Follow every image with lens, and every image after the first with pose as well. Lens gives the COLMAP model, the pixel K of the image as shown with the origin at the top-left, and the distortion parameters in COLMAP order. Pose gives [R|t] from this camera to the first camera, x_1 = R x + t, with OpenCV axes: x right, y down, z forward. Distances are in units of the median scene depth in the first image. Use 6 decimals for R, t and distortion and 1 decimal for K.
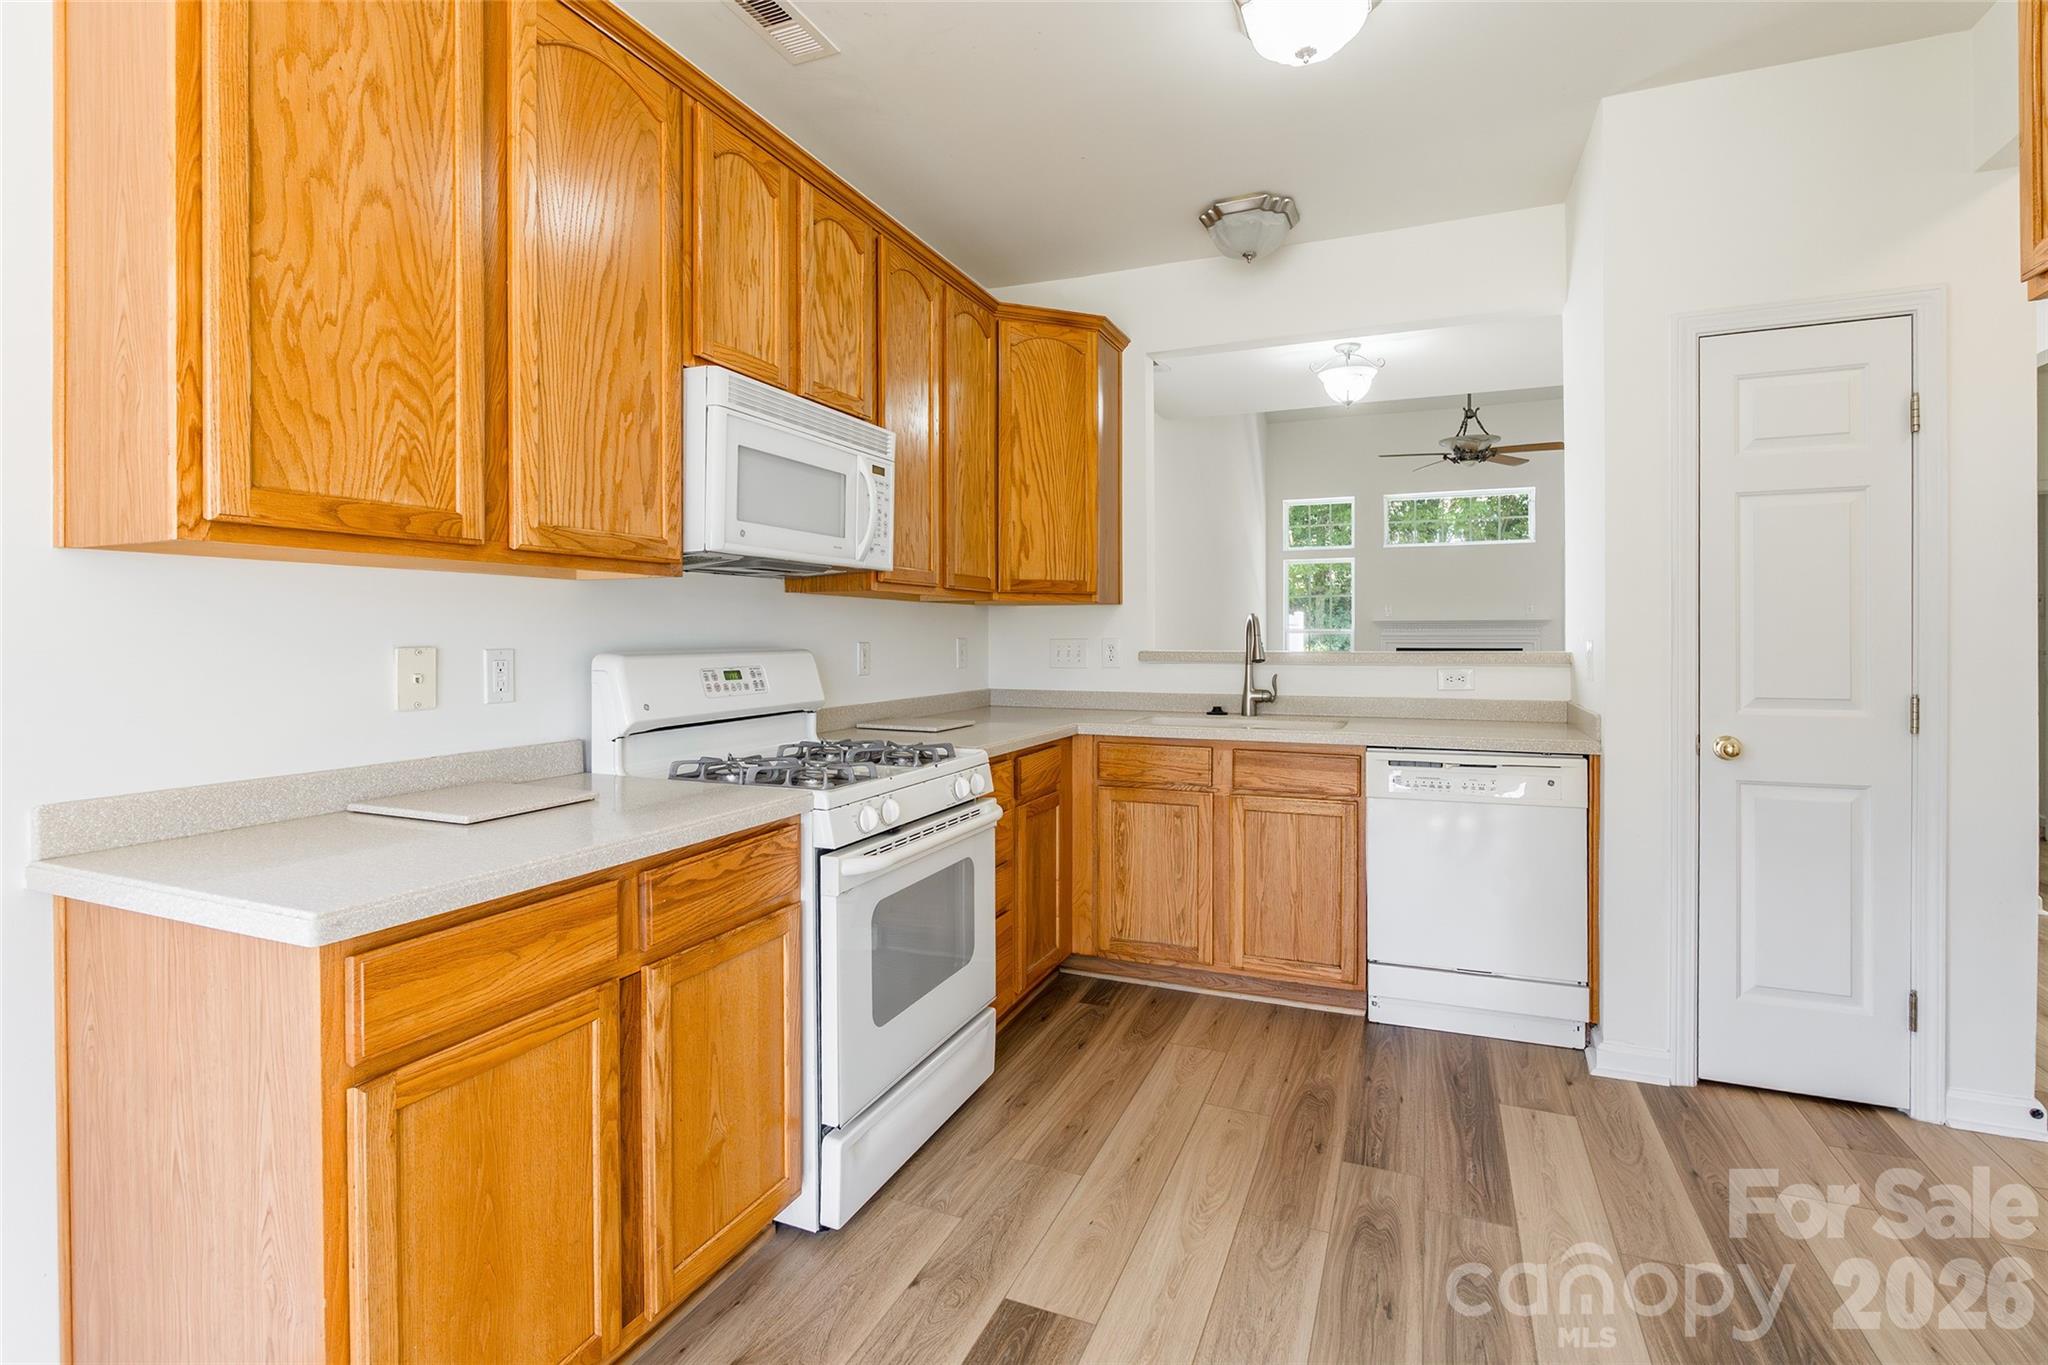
lens RADIAL K [[952.8, 0, 1112.2], [0, 952.8, 642.8], [0, 0, 1]] dist [-0.011628, 0.000158]
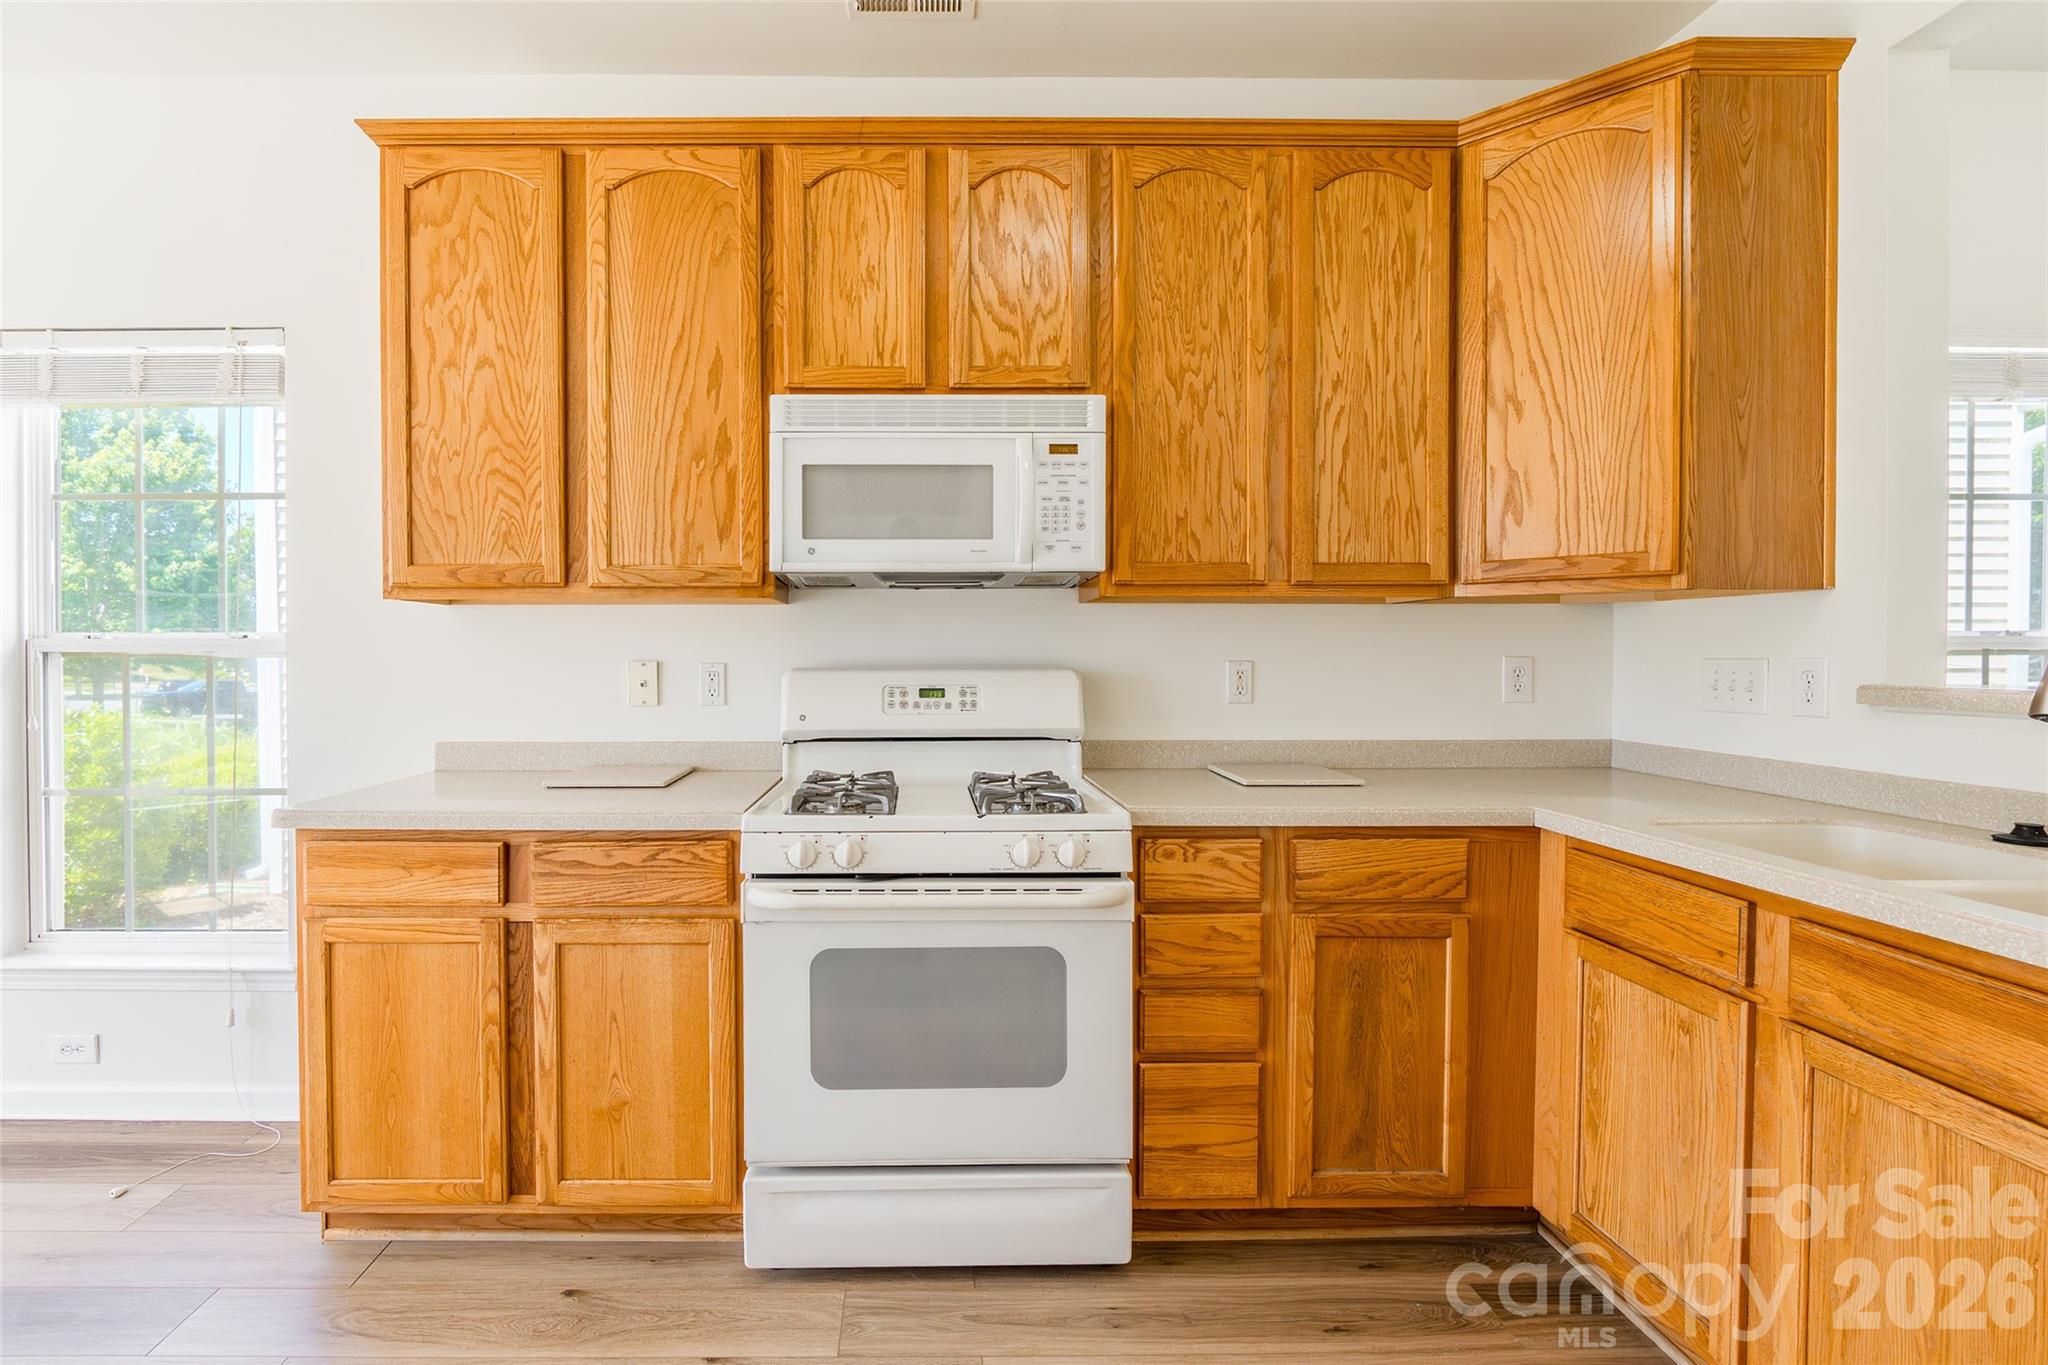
lens RADIAL K [[987.4, 0, 899.8], [0, 987.4, 672.1], [0, 0, 1]] dist [-0.012278, -0.000166]
pose [[0.334355, 0.017757, -0.942280, 0.486207], [-0.007124, 0.999842, 0.016314, -0.003376], [0.942420, 0.001258, 0.334428, 0.567312]]
